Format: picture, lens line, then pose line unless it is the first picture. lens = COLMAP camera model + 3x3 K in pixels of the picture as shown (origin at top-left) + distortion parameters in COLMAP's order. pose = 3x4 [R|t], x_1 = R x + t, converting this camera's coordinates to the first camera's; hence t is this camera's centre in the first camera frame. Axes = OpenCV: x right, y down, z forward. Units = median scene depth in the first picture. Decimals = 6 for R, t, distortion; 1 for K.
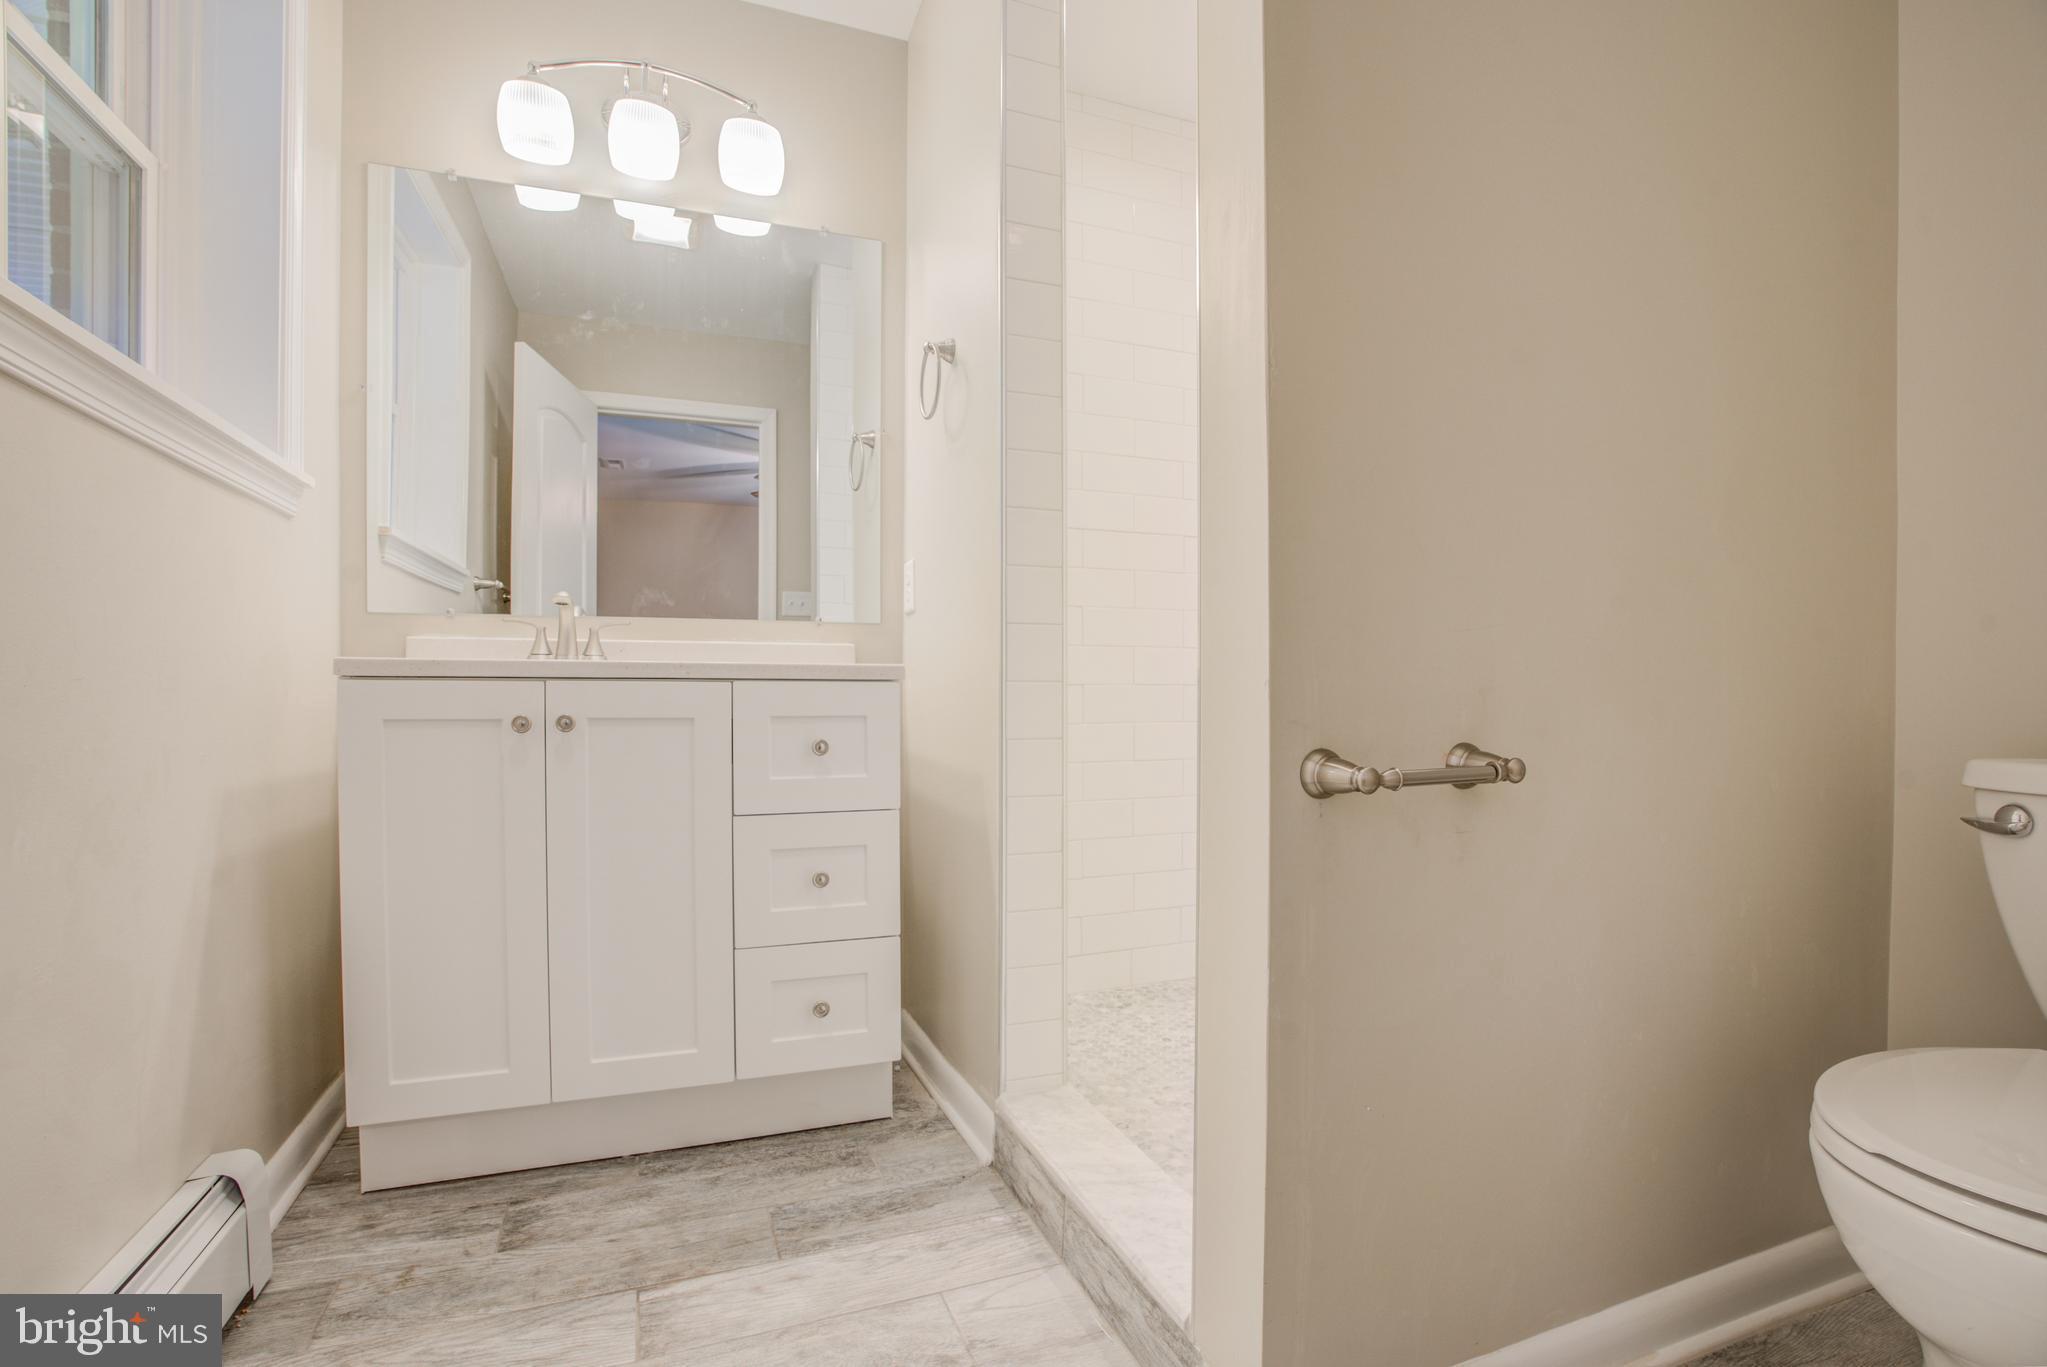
lens RADIAL K [[951.7, 0, 1006.9], [0, 951.7, 685.6], [0, 0, 1]] dist [-0.066086, 0.025215]
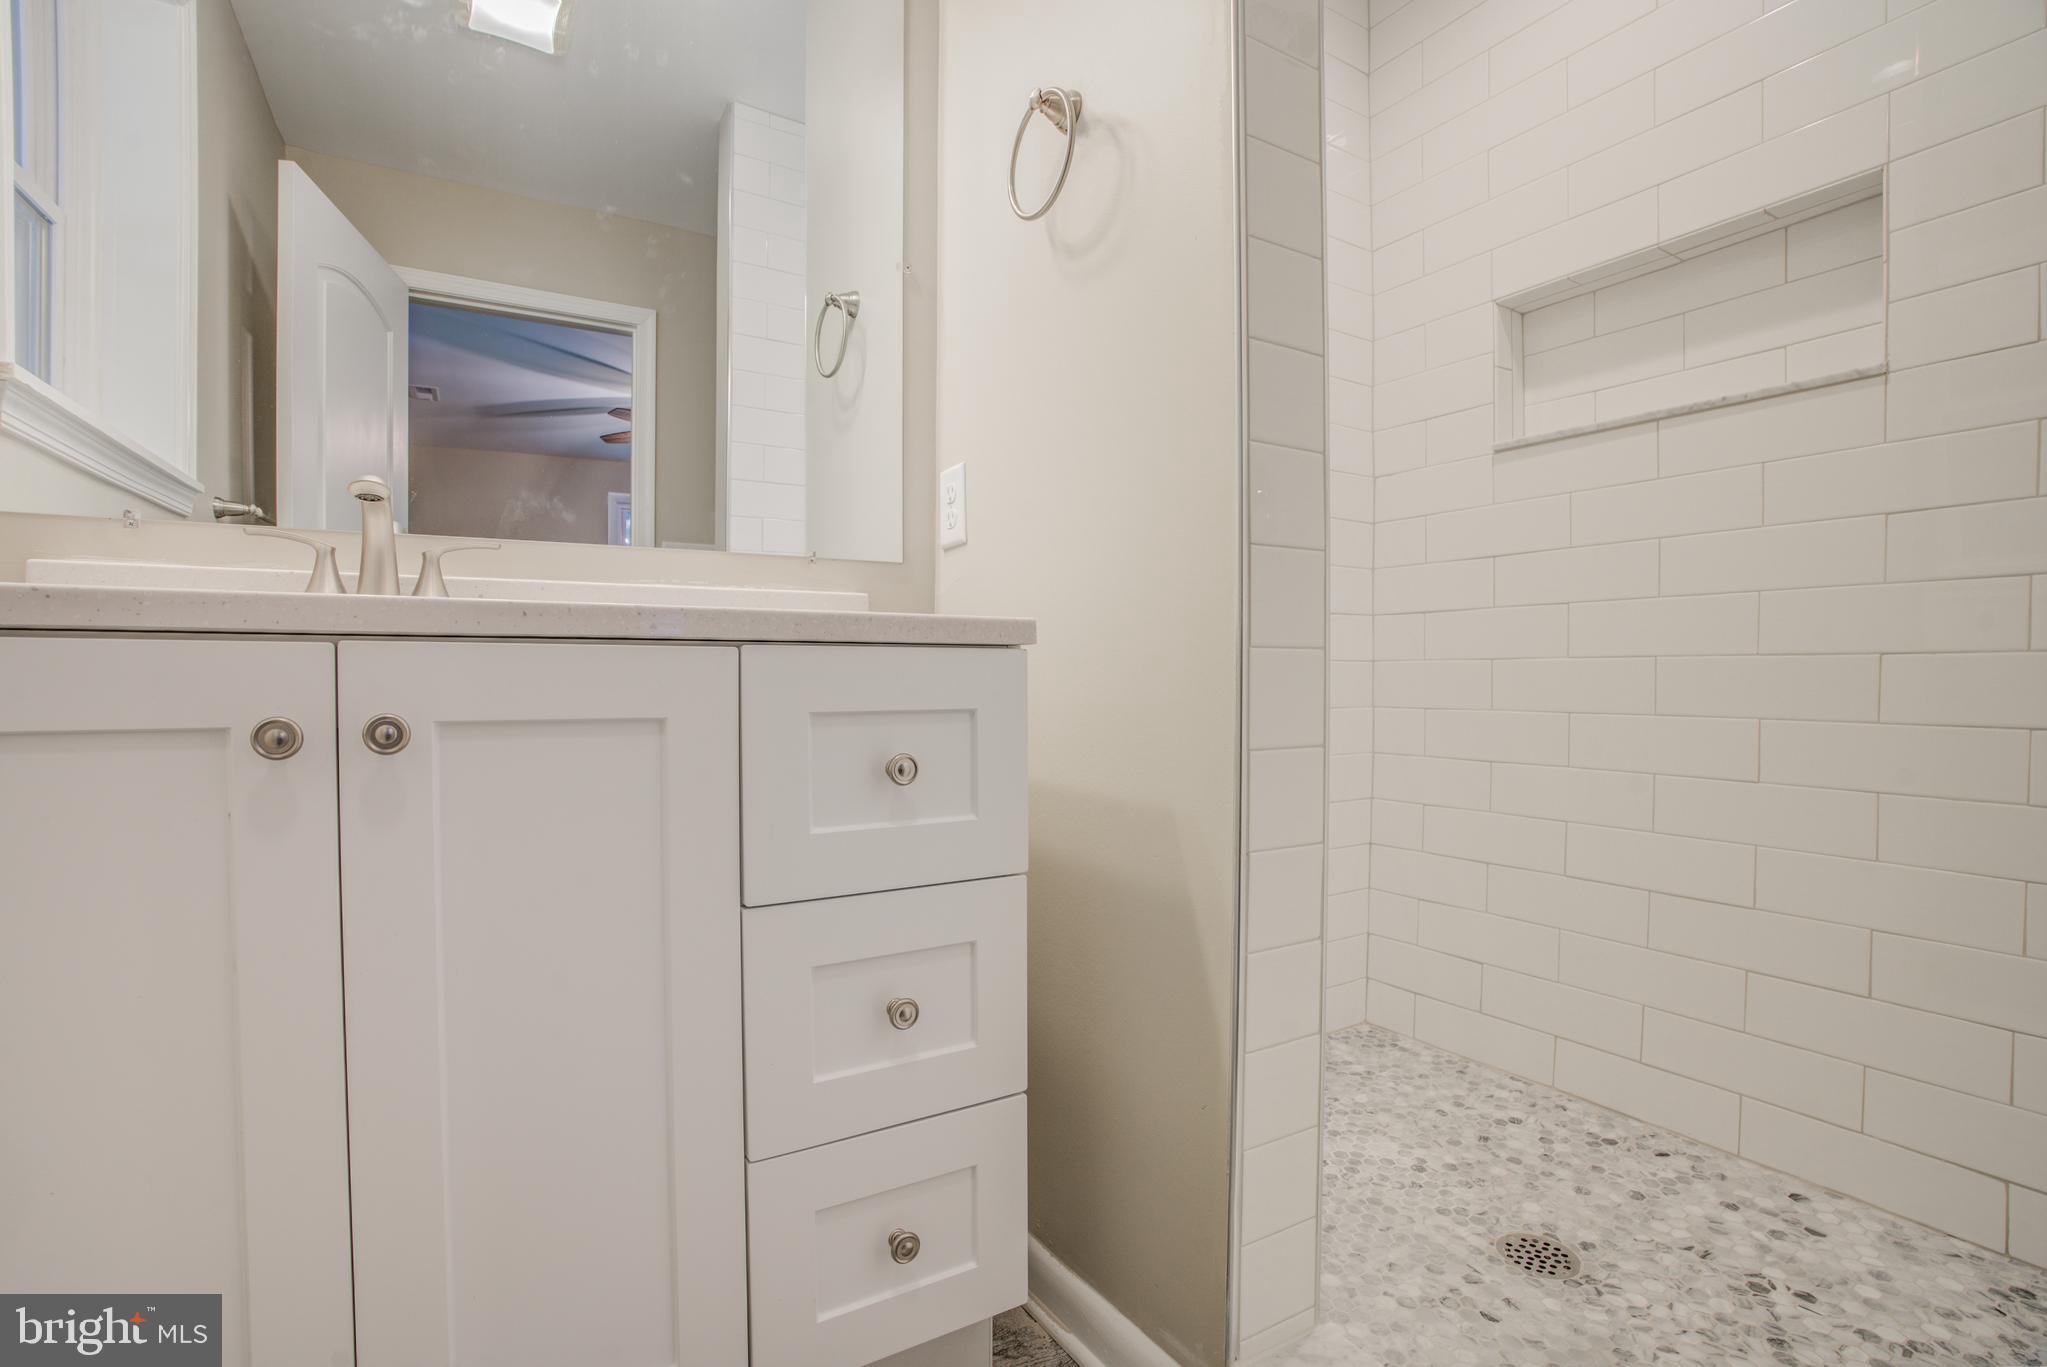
lens RADIAL K [[954.4, 0, 1021.4], [0, 954.4, 676.2], [0, 0, 1]] dist [-0.074093, 0.034405]
pose [[0.983396, -0.001553, 0.181468, -0.197915], [-0.000533, 0.999934, 0.011446, 0.005219], [-0.181474, -0.011353, 0.983330, 0.399039]]
